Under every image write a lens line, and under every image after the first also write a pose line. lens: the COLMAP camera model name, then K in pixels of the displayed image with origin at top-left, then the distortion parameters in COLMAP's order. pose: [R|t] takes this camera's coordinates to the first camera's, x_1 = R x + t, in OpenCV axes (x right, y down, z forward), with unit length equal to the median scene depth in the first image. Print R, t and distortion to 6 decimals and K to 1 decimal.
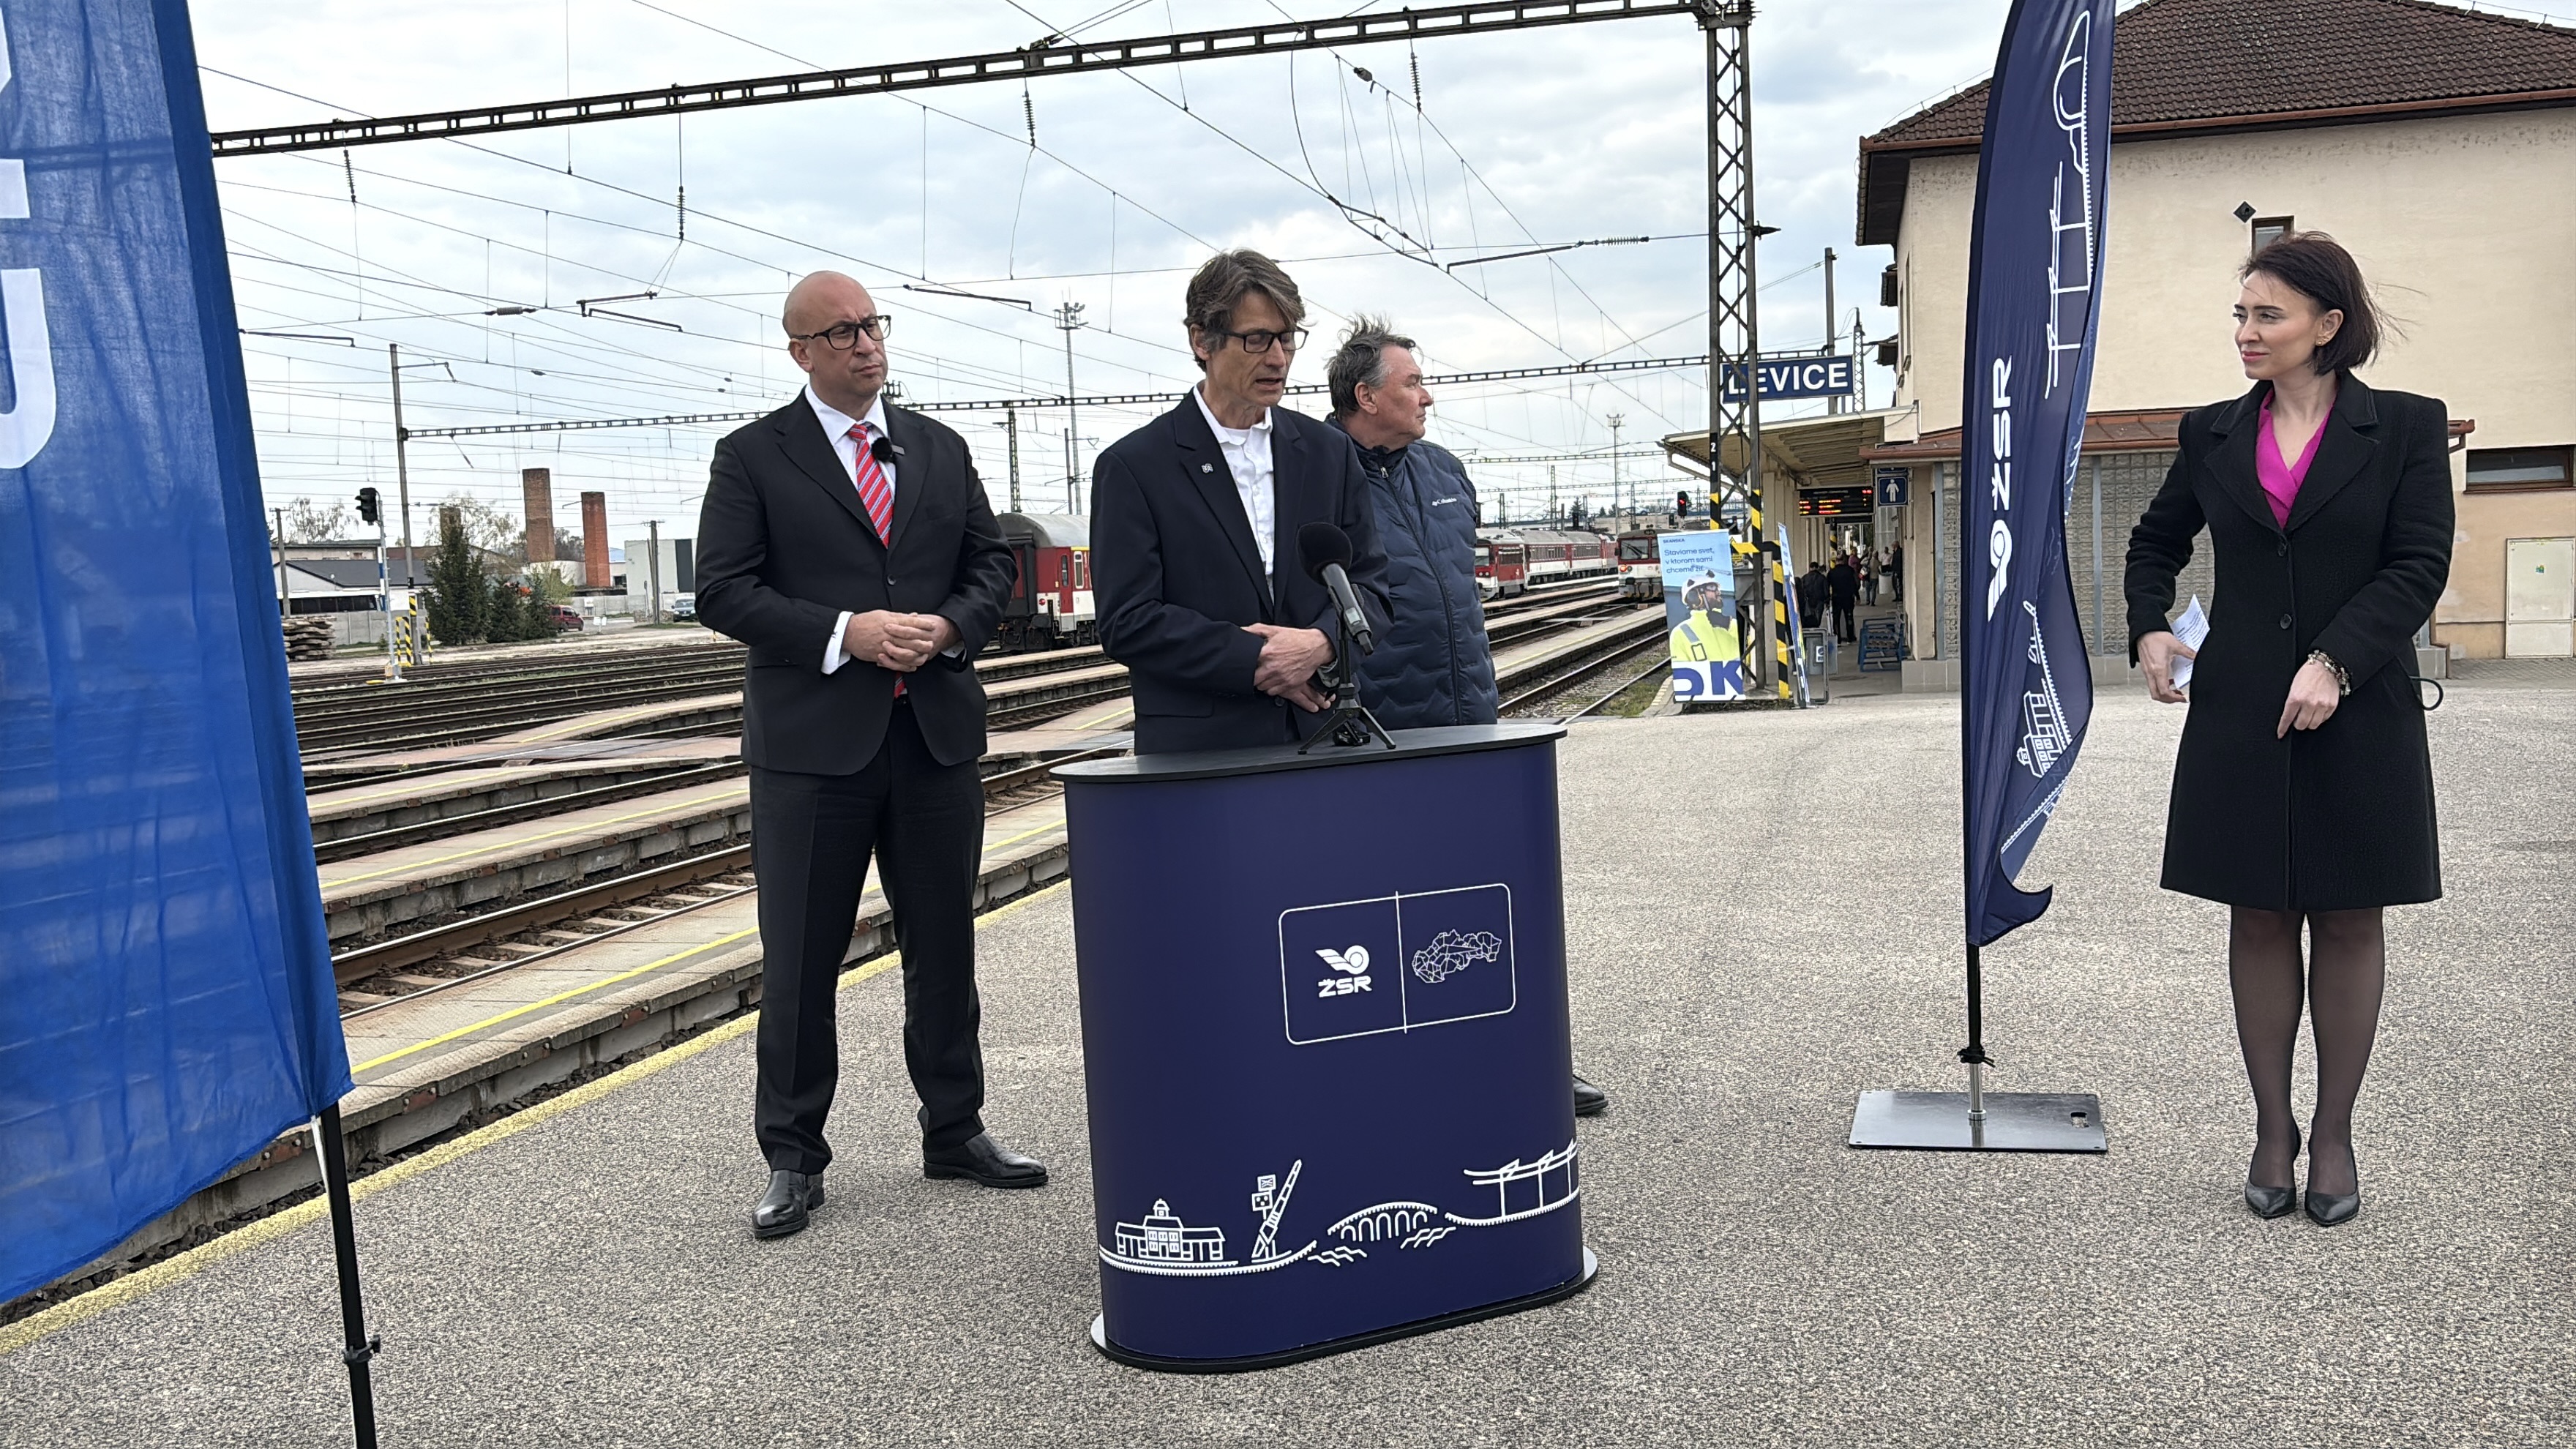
lens RADIAL K [[2247.3, 0, 1288.0], [0, 2247.3, 724.5], [0, 0, 1]] dist [0.014891, -0.021184]
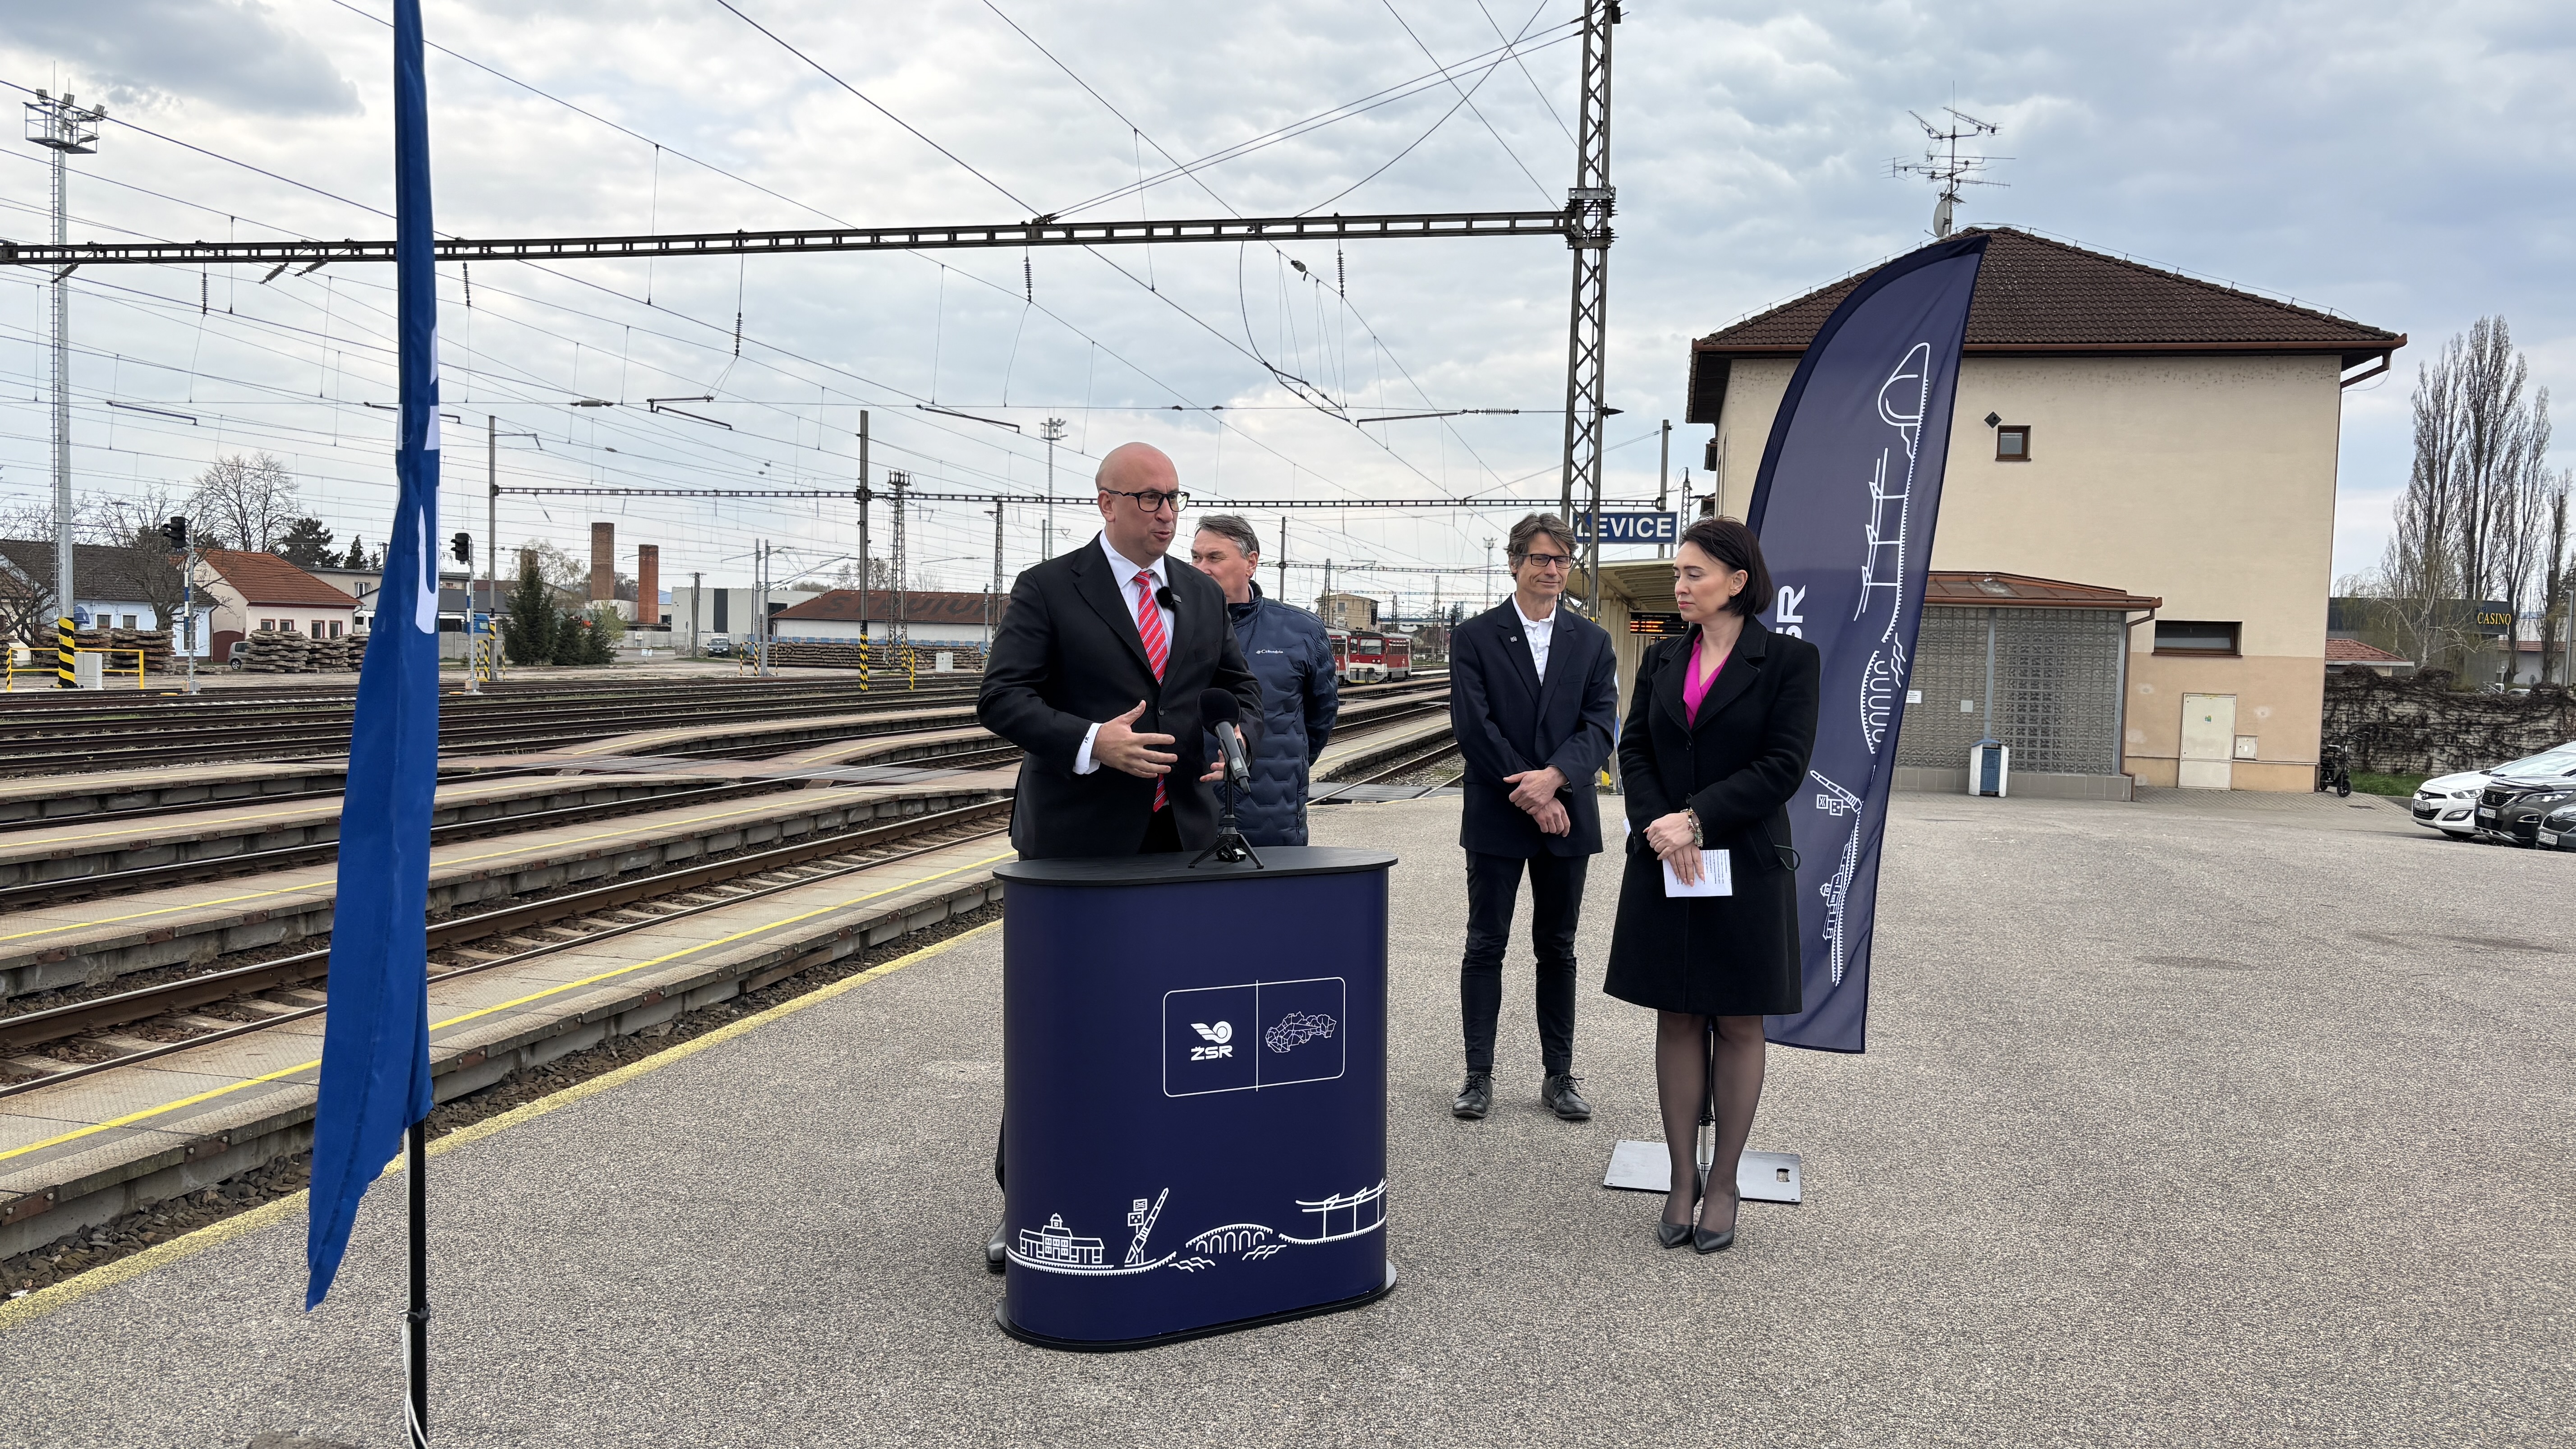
lens RADIAL K [[1838.2, 0, 1280.5], [0, 1838.2, 724.2], [0, 0, 1]] dist [-0.000181, 0.009722]
pose [[0.997302, 0.063466, 0.036879, 0.002077], [-0.062467, 0.997664, -0.027645, -0.006665], [-0.038547, 0.025267, 0.998937, -0.008624]]
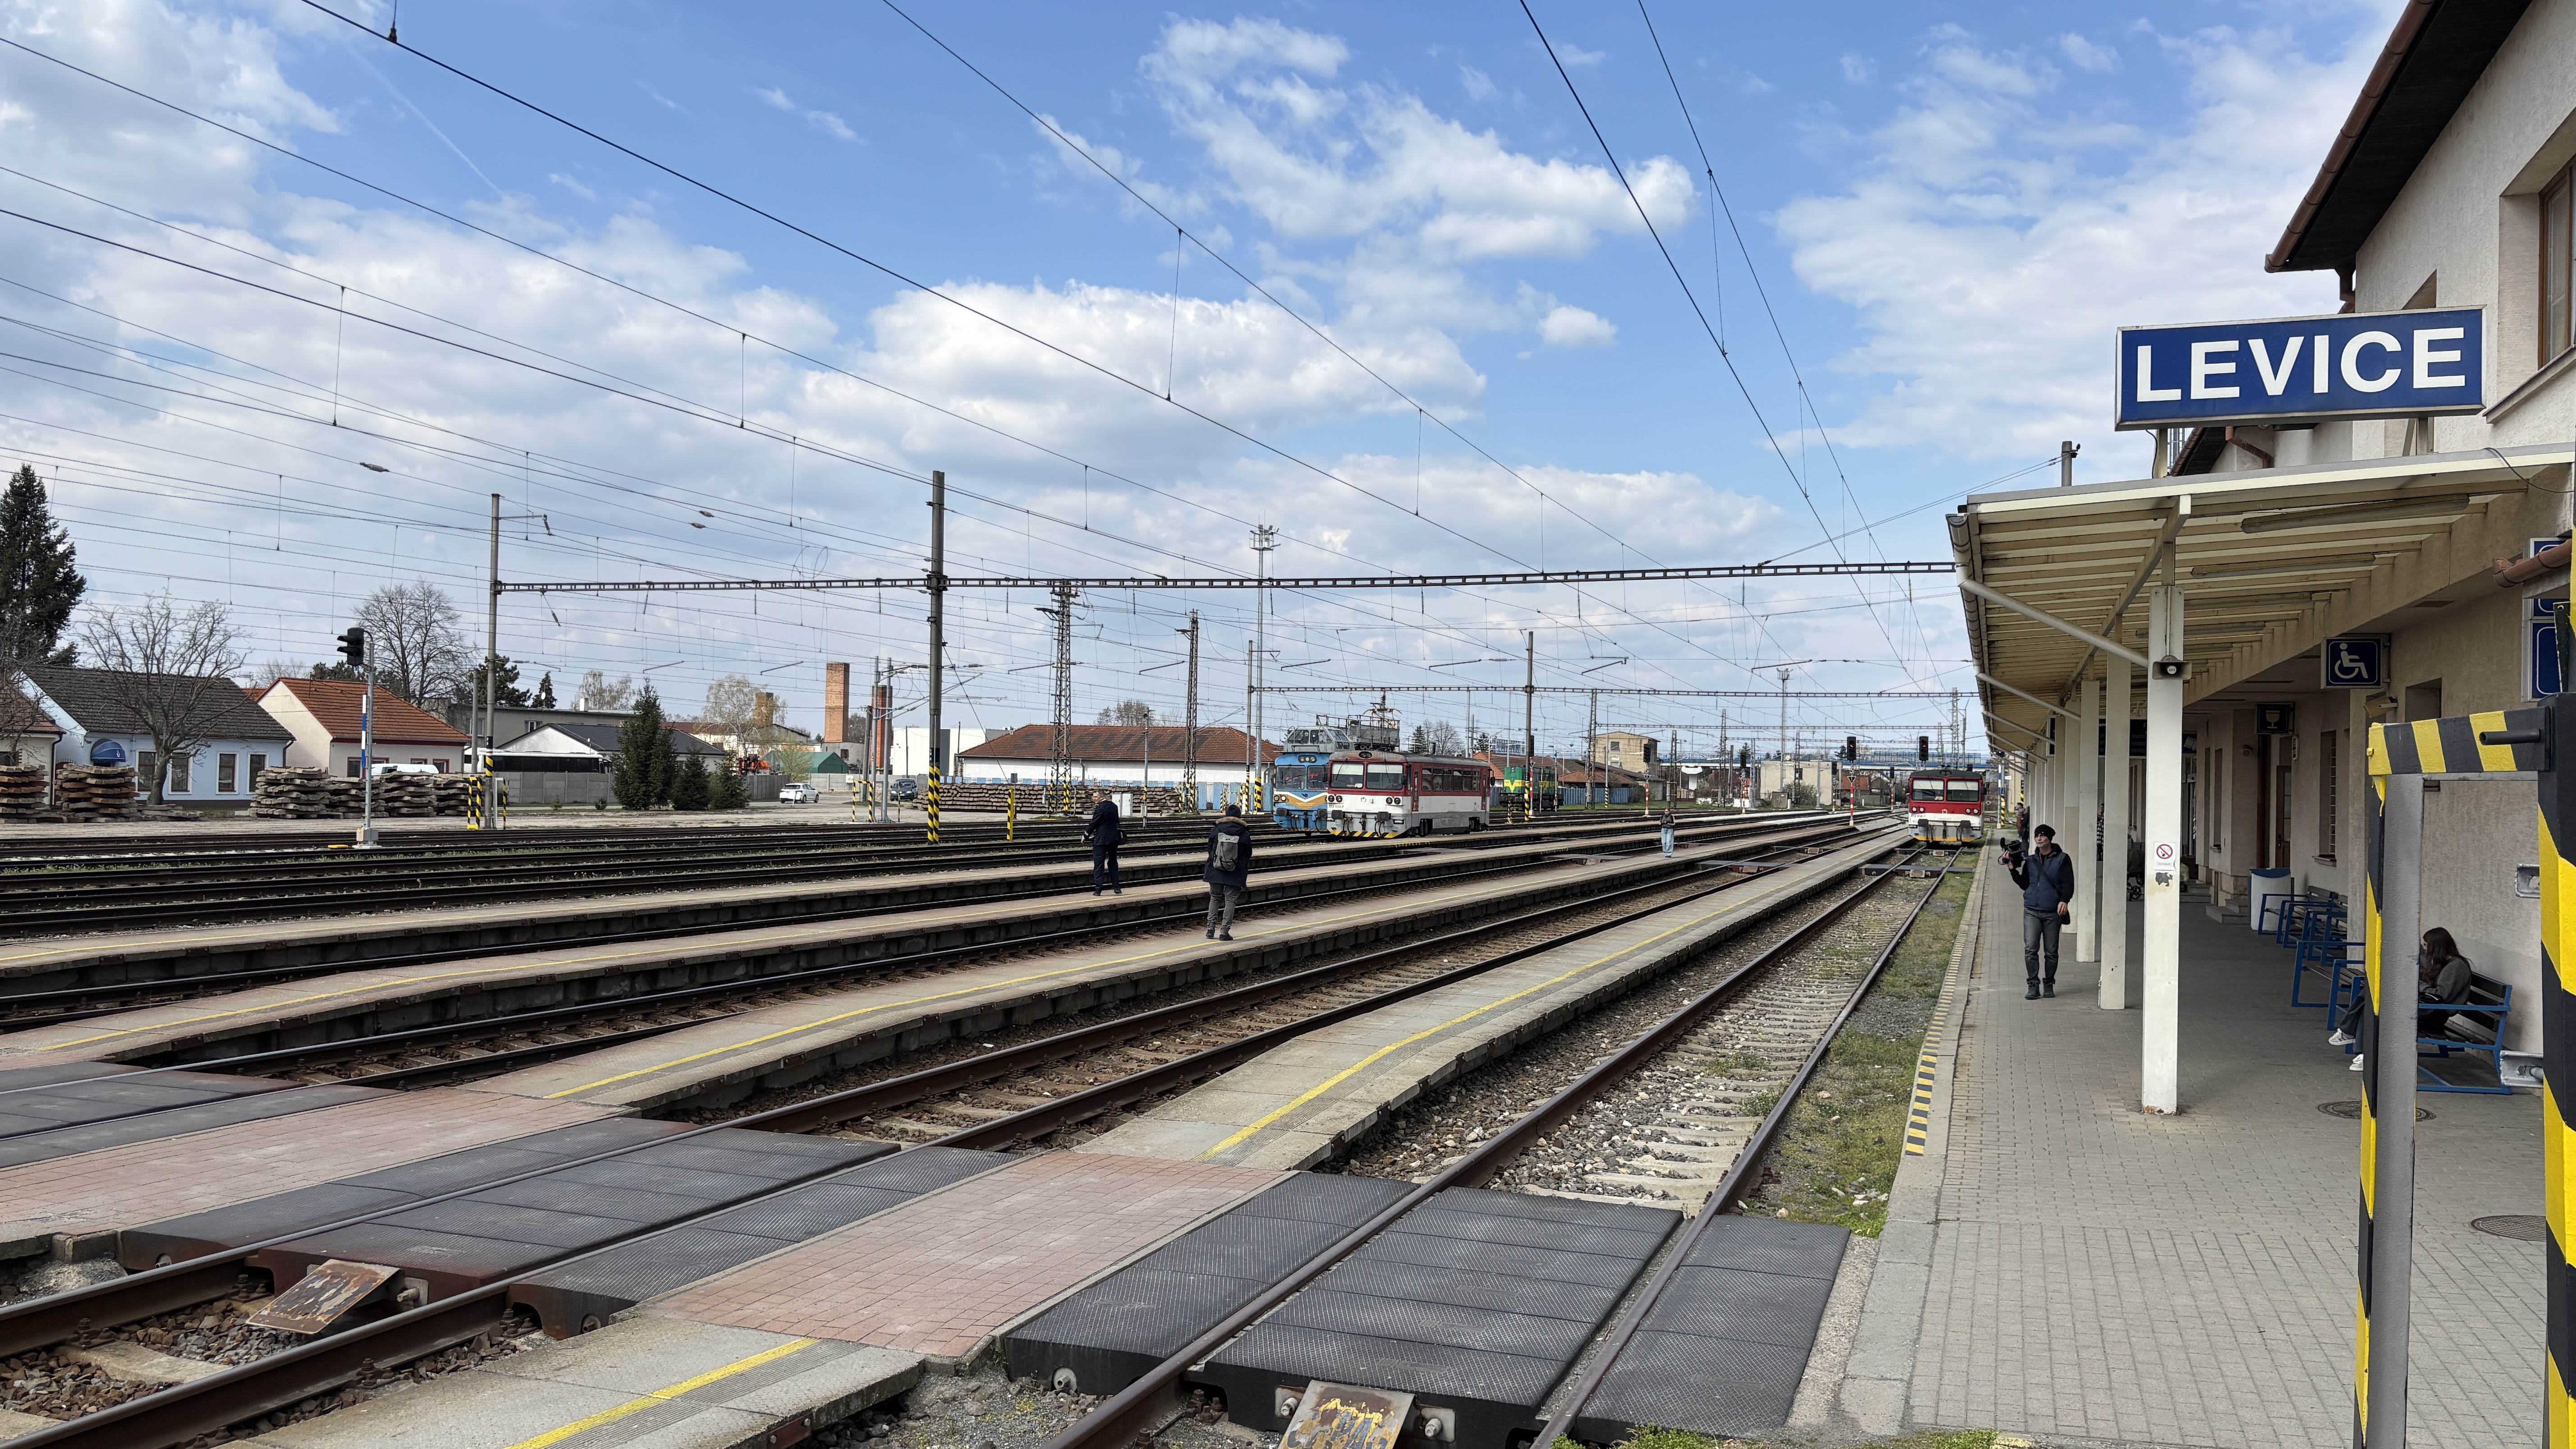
lens RADIAL K [[1838.2, 0, 1280.5], [0, 1838.2, 724.2], [0, 0, 1]] dist [-0.000181, 0.009722]
pose [[0.990935, 0.059131, -0.120630, 0.114693], [-0.070983, 0.992803, -0.096450, -0.061741], [0.114058, 0.104139, 0.988001, 0.872165]]
